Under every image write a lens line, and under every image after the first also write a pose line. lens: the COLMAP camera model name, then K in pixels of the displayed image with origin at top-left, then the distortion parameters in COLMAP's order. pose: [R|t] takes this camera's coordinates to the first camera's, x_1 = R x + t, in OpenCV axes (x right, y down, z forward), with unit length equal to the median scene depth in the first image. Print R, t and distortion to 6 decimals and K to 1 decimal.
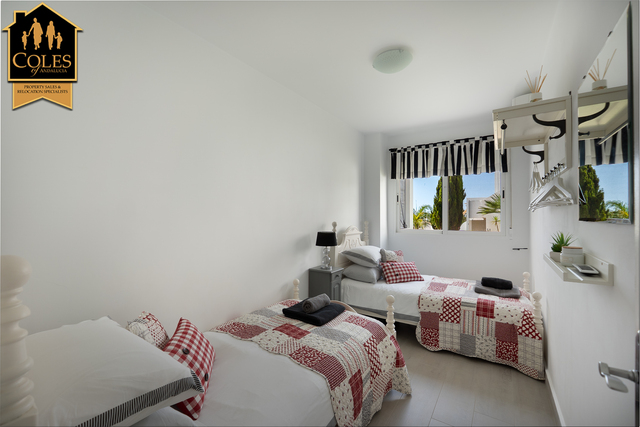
lens RADIAL K [[270.9, 0, 320.0], [0, 270.9, 213.5], [0, 0, 1]] dist [-0.002156, -0.000318]
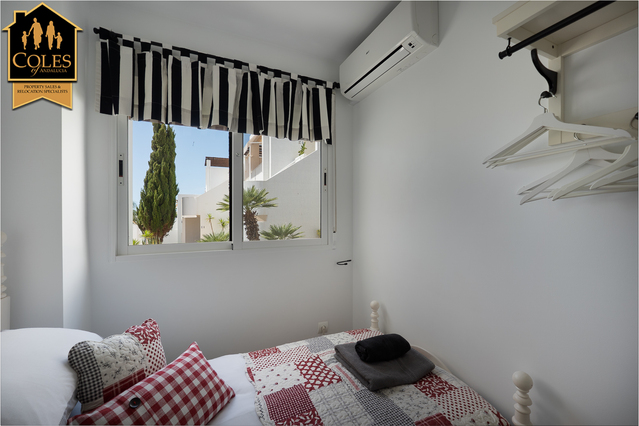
lens RADIAL K [[270.5, 0, 319.5], [0, 270.5, 213.0], [0, 0, 1]] dist [-0.002156, -0.000318]
pose [[0.537942, -0.006264, 0.842958, 0.119724], [-0.000799, 0.999968, 0.007940, 0.002677], [-0.842981, -0.004945, 0.537920, 0.583619]]
